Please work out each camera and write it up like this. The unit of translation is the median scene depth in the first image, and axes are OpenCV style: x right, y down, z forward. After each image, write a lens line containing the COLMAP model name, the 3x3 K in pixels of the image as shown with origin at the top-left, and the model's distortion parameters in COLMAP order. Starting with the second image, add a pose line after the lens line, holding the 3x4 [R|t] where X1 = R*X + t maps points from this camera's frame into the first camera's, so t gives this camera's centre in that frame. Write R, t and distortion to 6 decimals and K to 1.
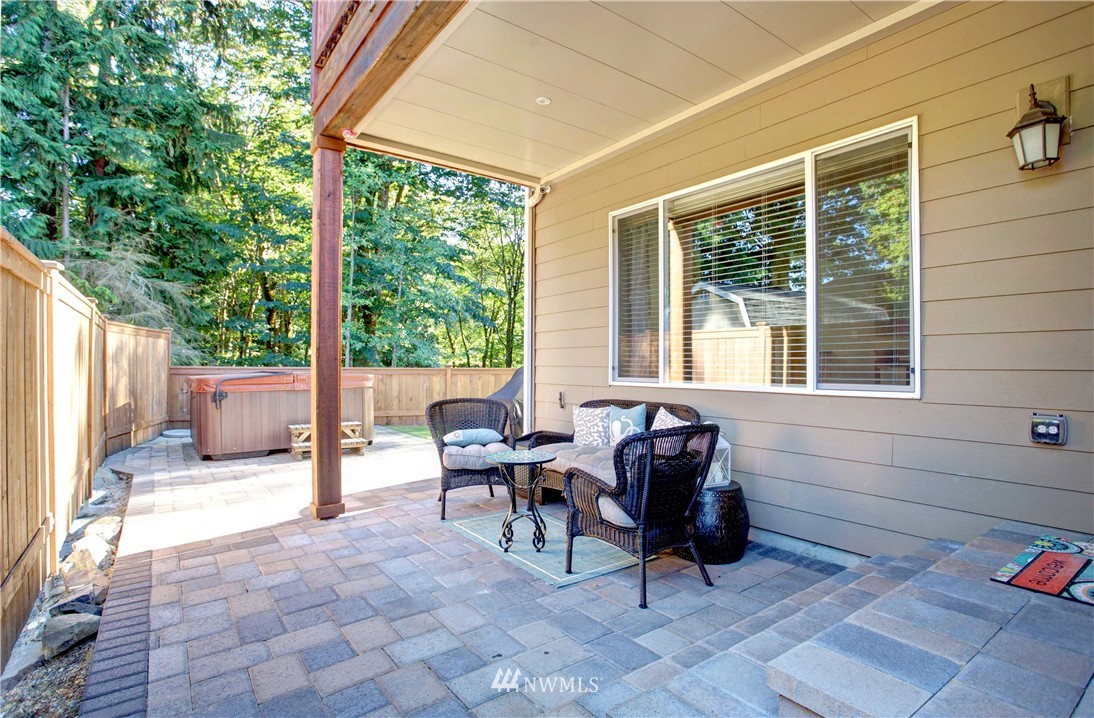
lens RADIAL K [[540.1, 0, 542.3], [0, 540.1, 362.4], [0, 0, 1]] dist [-0.005035, -0.000200]
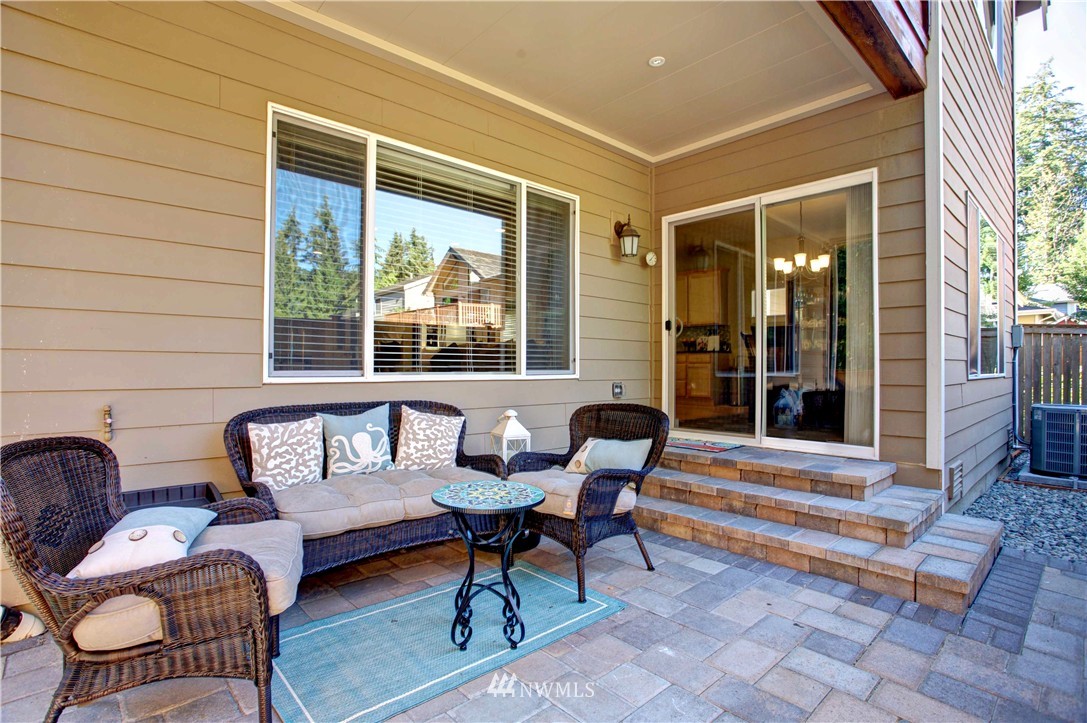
lens RADIAL K [[528.8, 0, 534.5], [0, 528.8, 366.5], [0, 0, 1]] dist [-0.039178, 0.005102]
pose [[-0.099500, 0.005416, 0.995023, -0.743577], [-0.002598, 0.999980, -0.005703, 0.039154], [-0.995034, -0.003152, -0.099484, 1.164904]]
